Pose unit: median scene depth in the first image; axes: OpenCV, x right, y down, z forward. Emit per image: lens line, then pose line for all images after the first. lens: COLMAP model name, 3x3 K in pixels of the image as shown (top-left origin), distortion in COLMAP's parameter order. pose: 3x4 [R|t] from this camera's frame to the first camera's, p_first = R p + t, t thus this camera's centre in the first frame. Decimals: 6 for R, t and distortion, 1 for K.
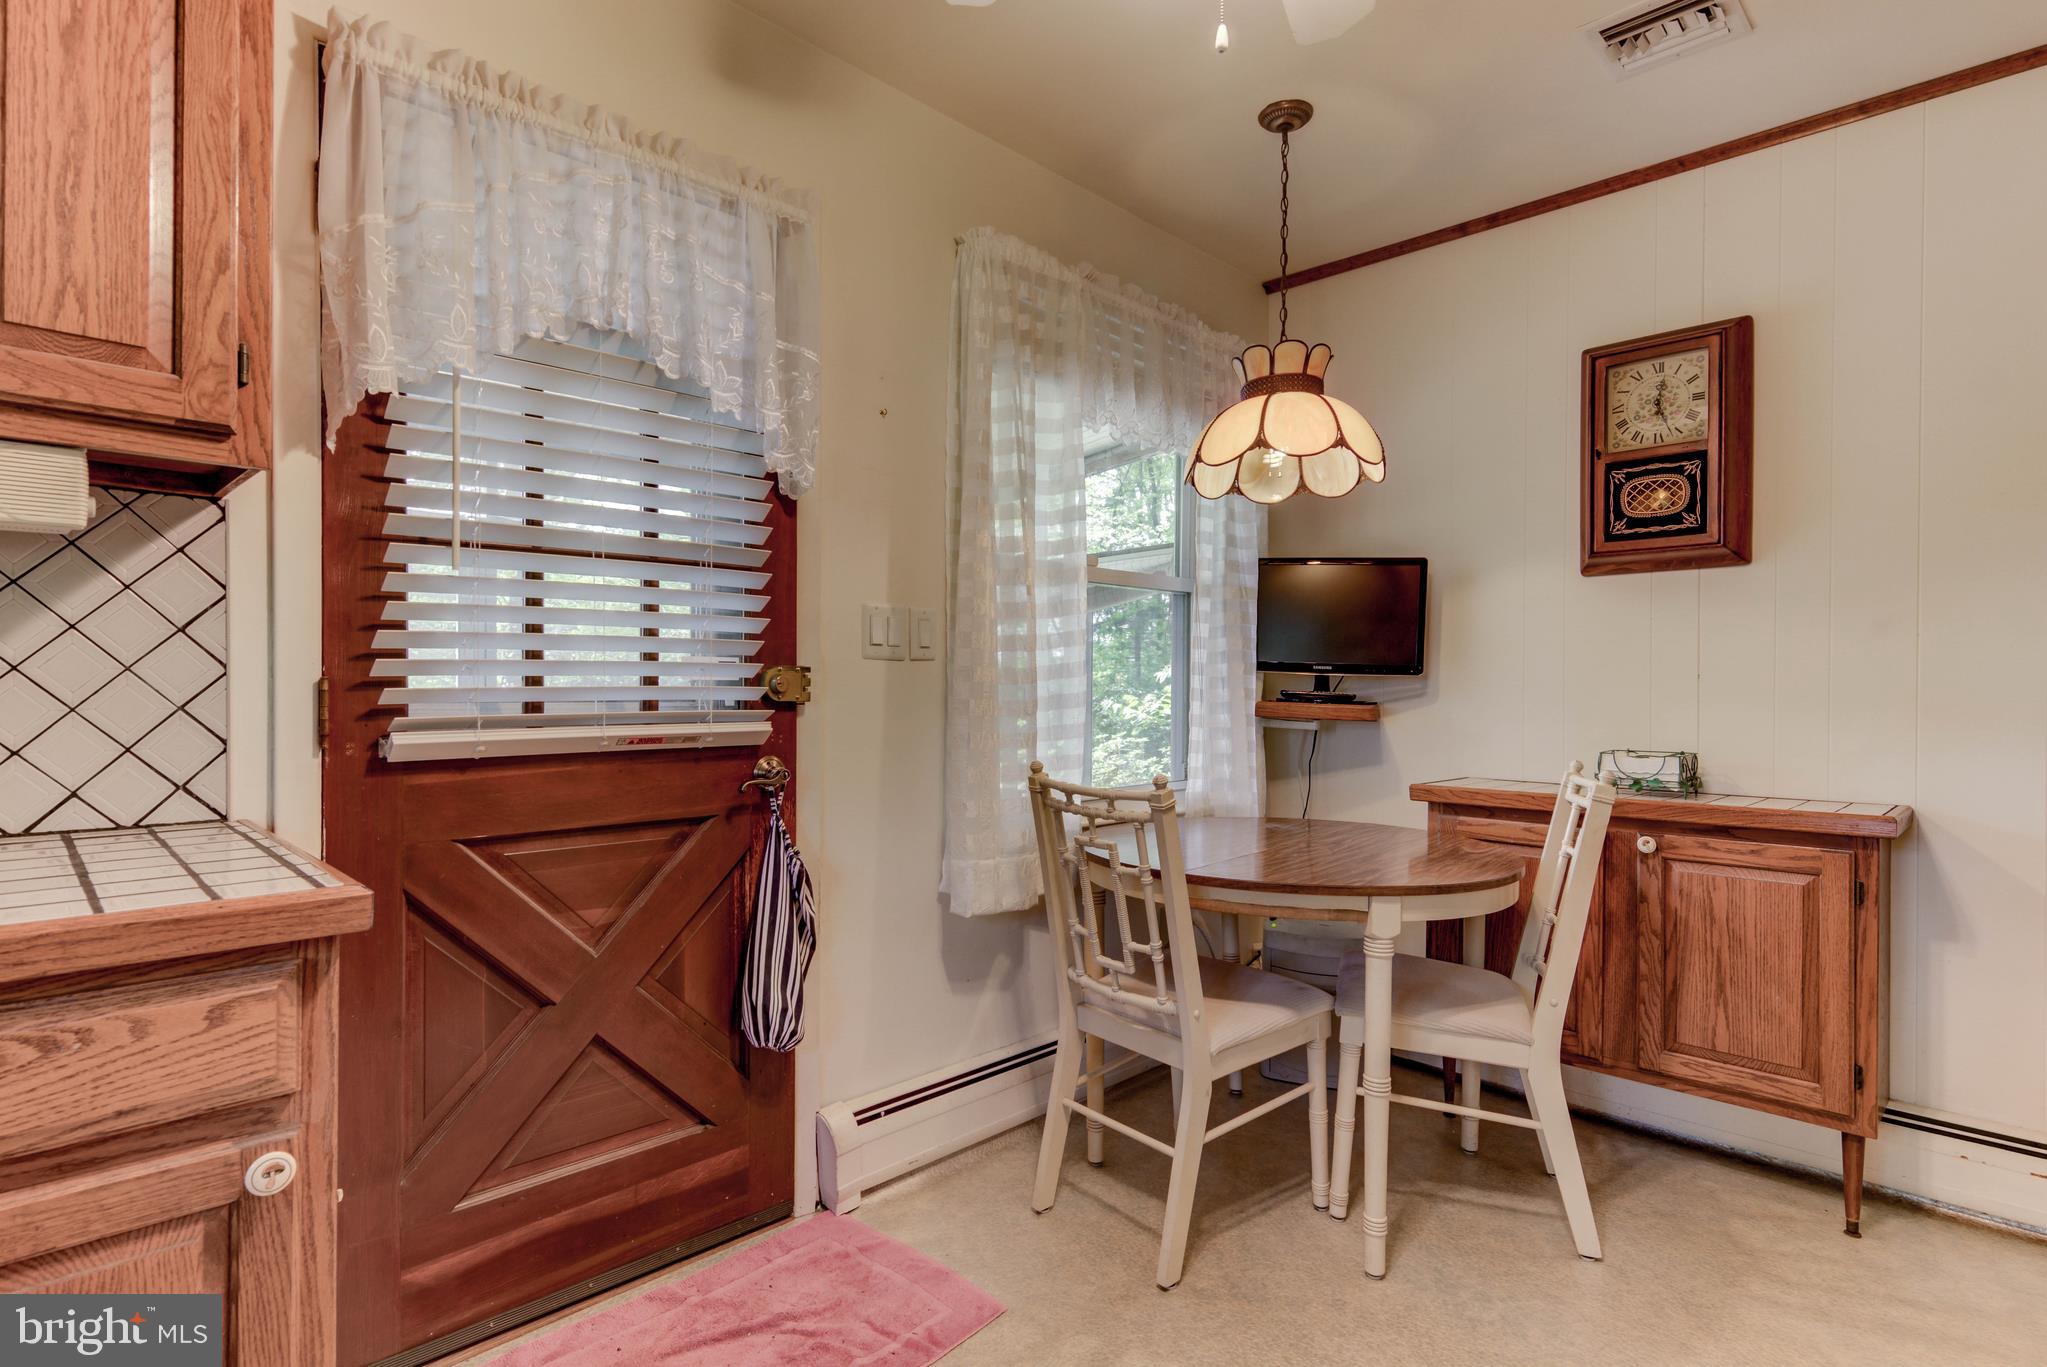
lens RADIAL K [[1027.6, 0, 1023.5], [0, 1027.6, 690.4], [0, 0, 1]] dist [0.025898, -0.011268]
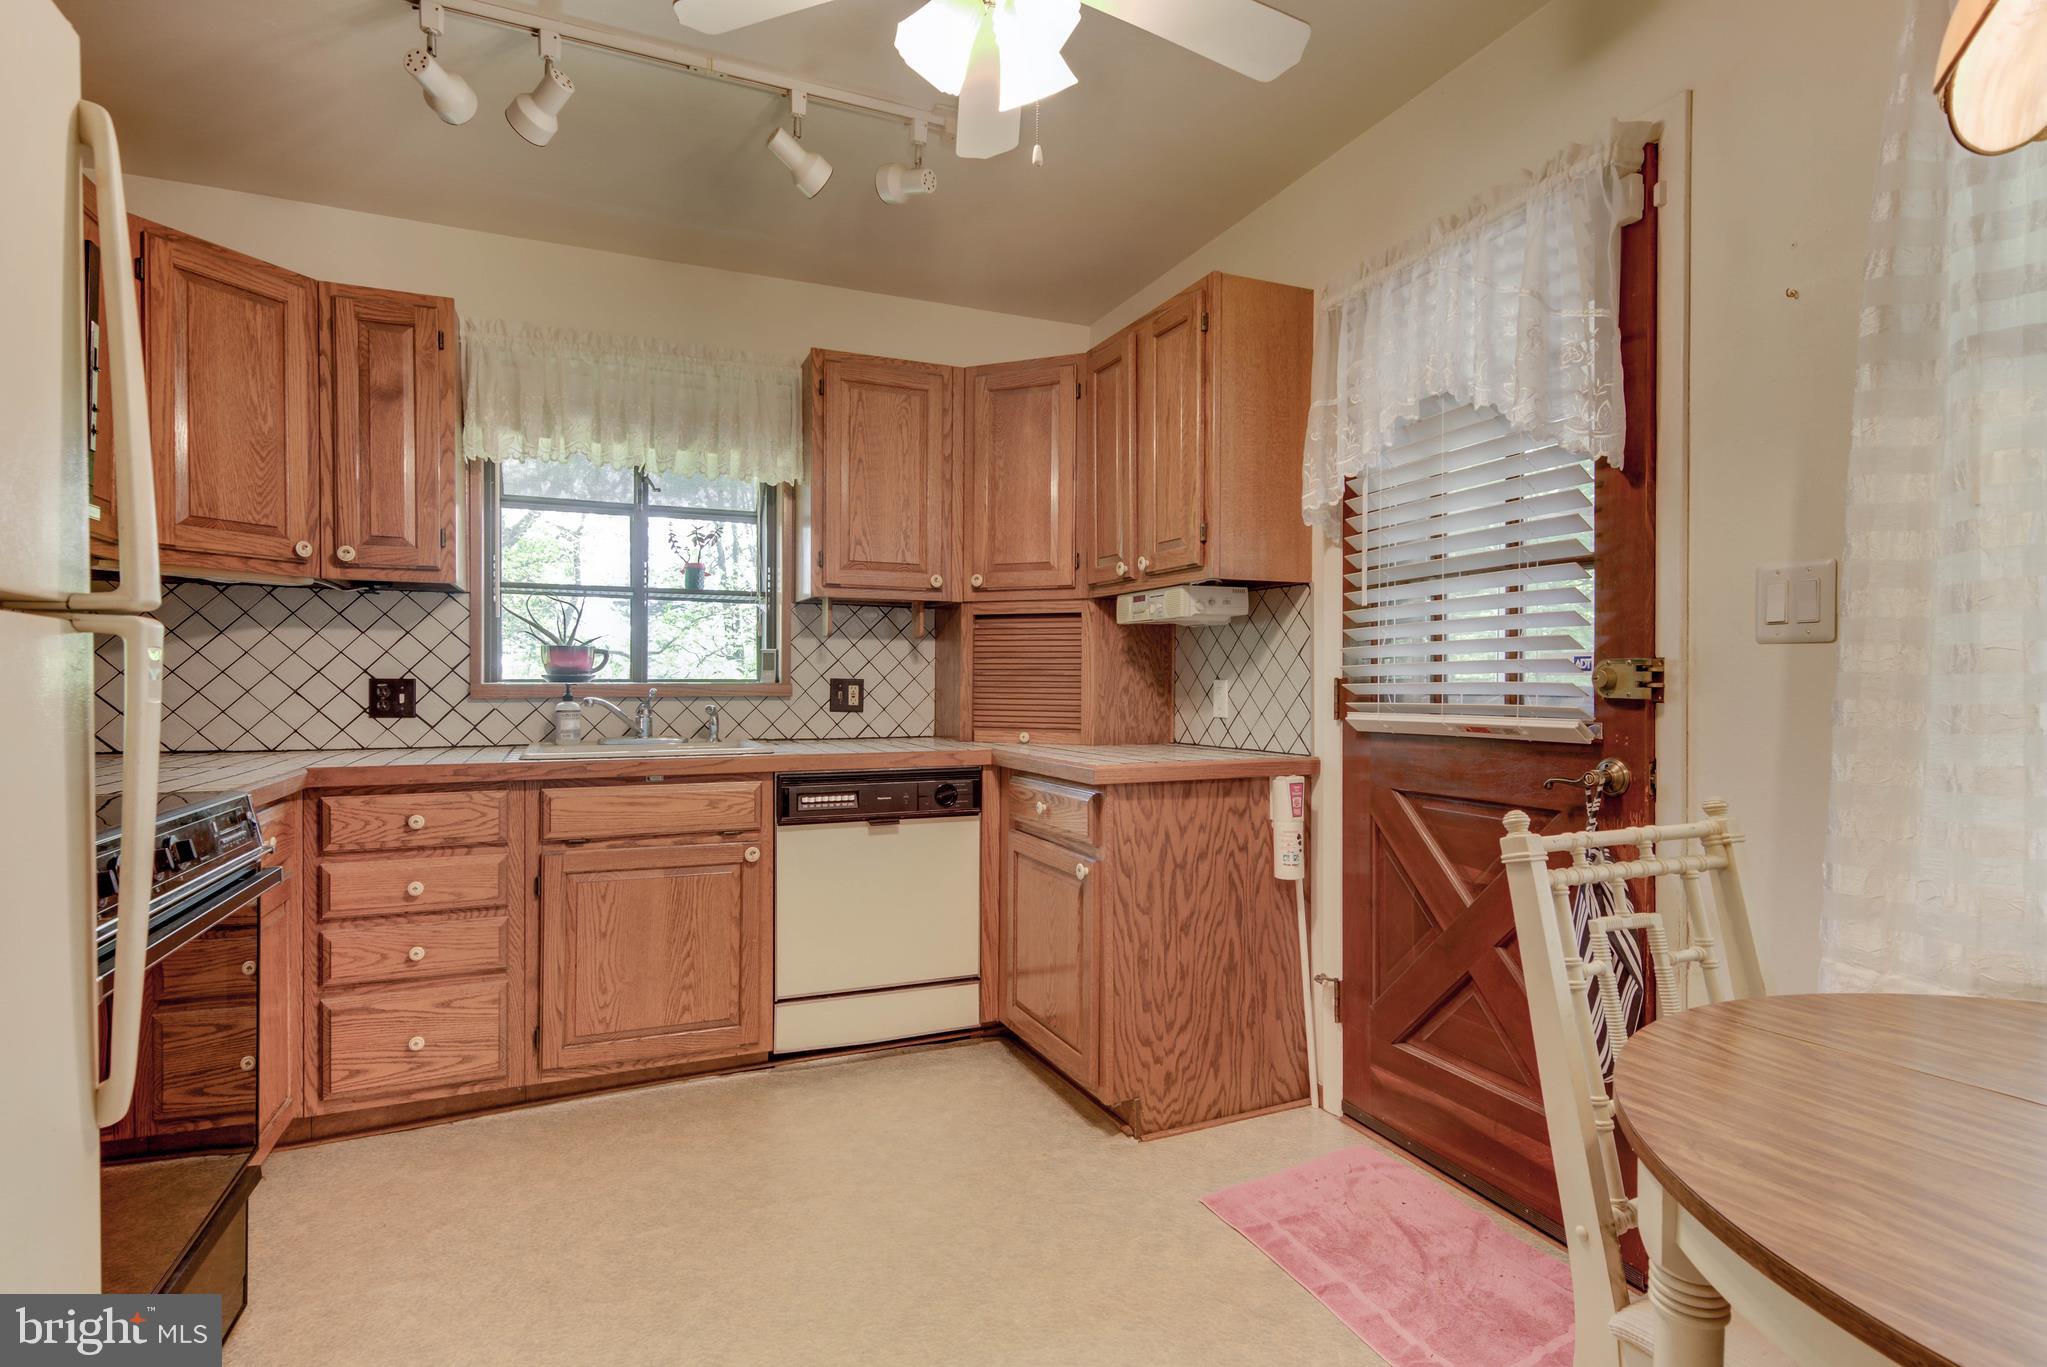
lens RADIAL K [[1027.6, 0, 1023.5], [0, 1027.6, 690.4], [0, 0, 1]] dist [0.025898, -0.011268]
pose [[-0.370410, -0.001830, -0.928867, 0.863205], [-0.011087, 0.999936, 0.002451, 0.007759], [0.928802, 0.011206, -0.370406, 0.922287]]
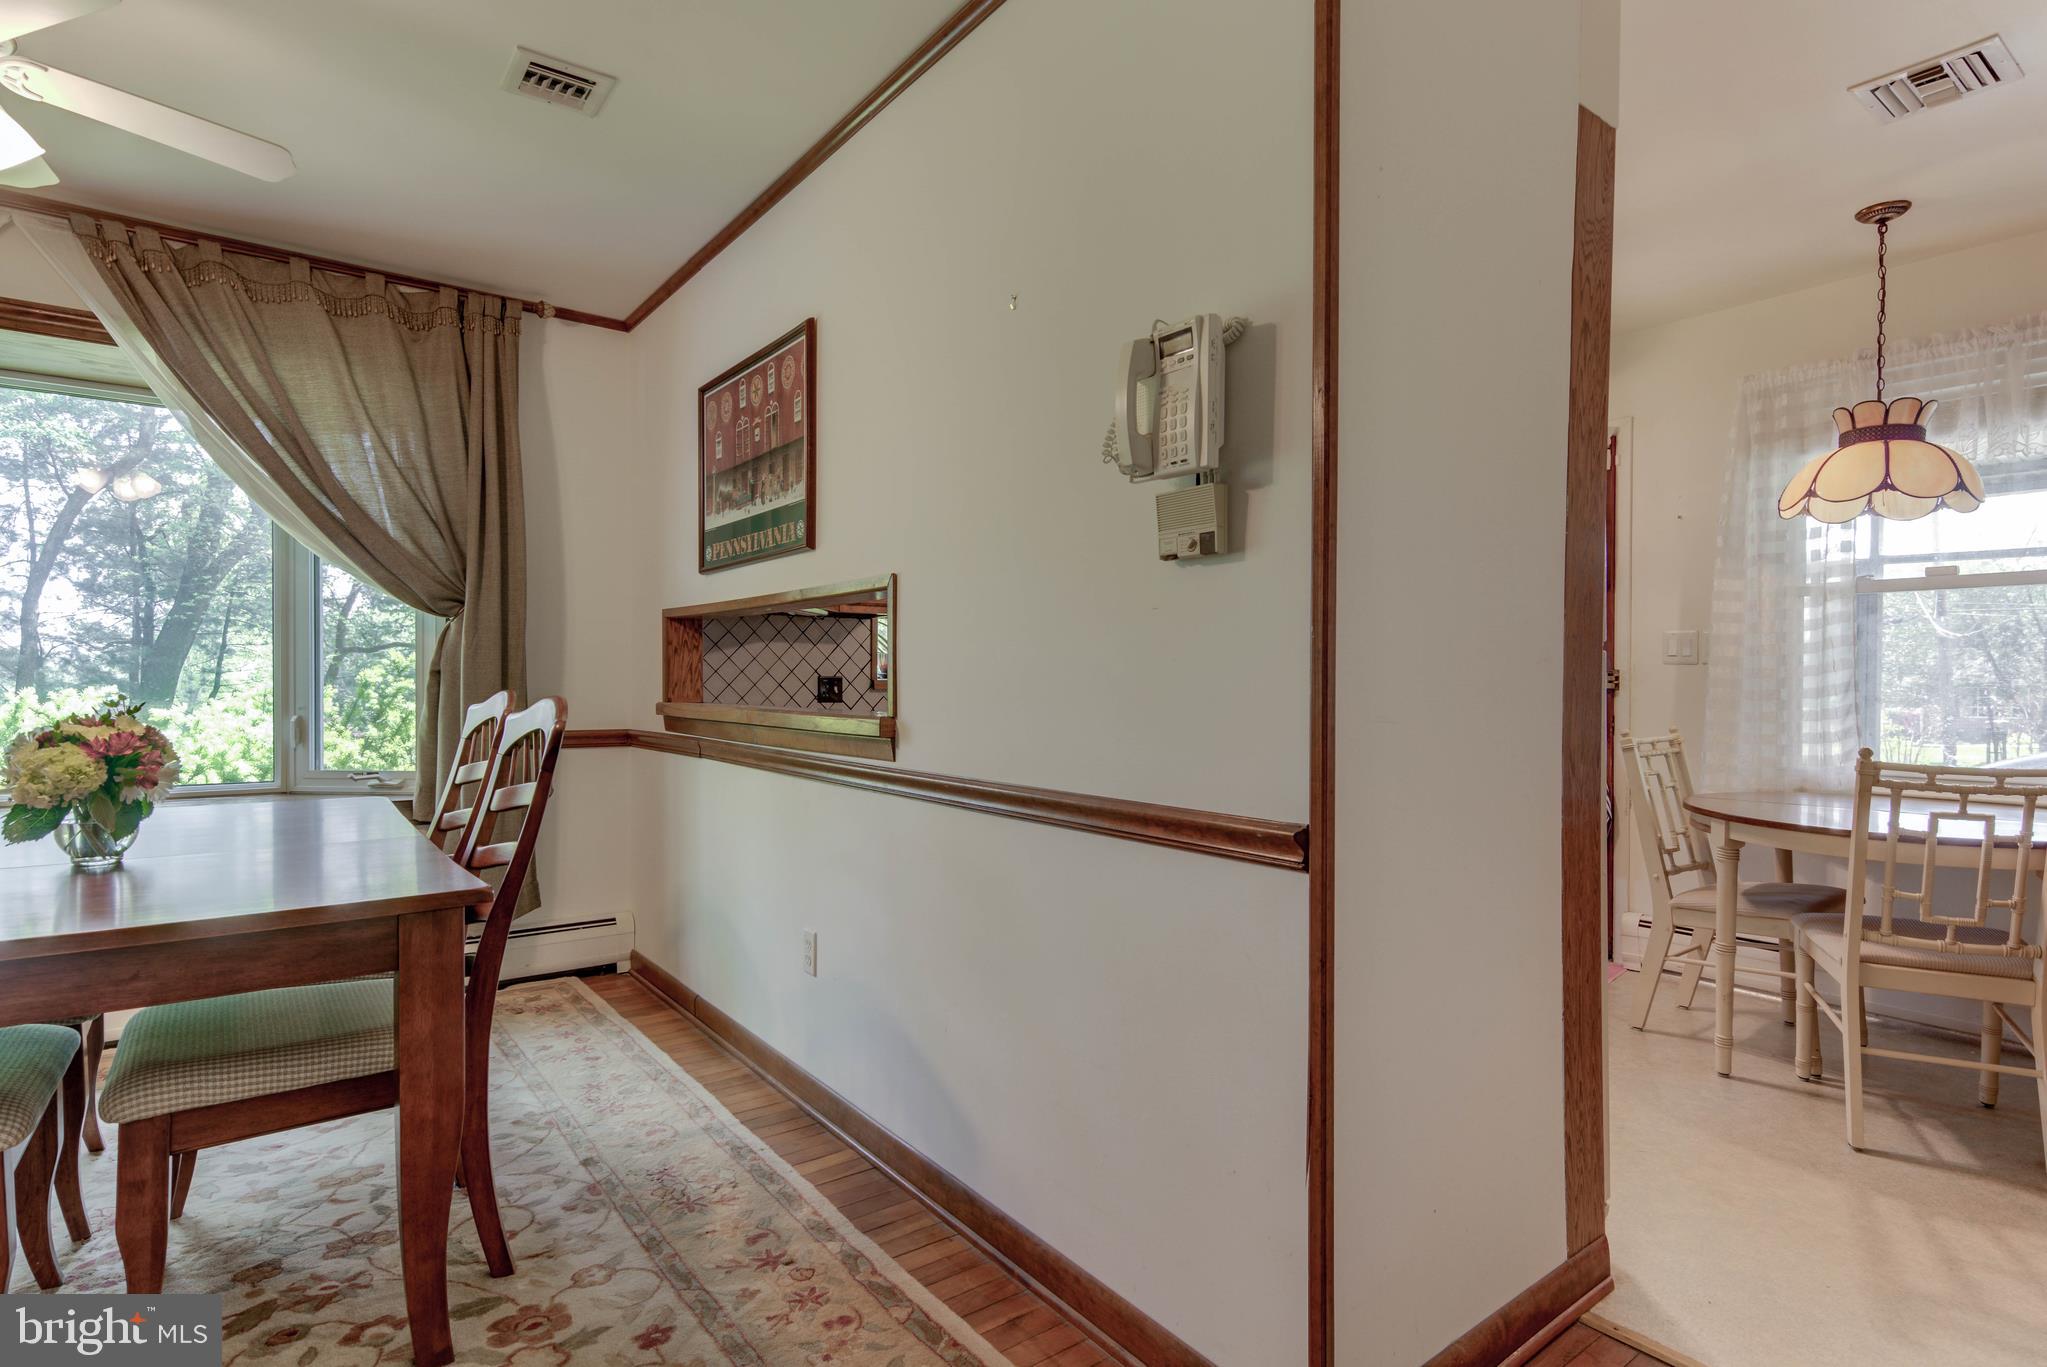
lens RADIAL K [[1027.6, 0, 1023.5], [0, 1027.6, 690.4], [0, 0, 1]] dist [0.025898, -0.011268]
pose [[-0.131944, 0.002863, -0.991253, 2.000431], [-0.011925, 0.999919, 0.004475, 0.020594], [0.991185, 0.012411, -0.131899, 0.197209]]
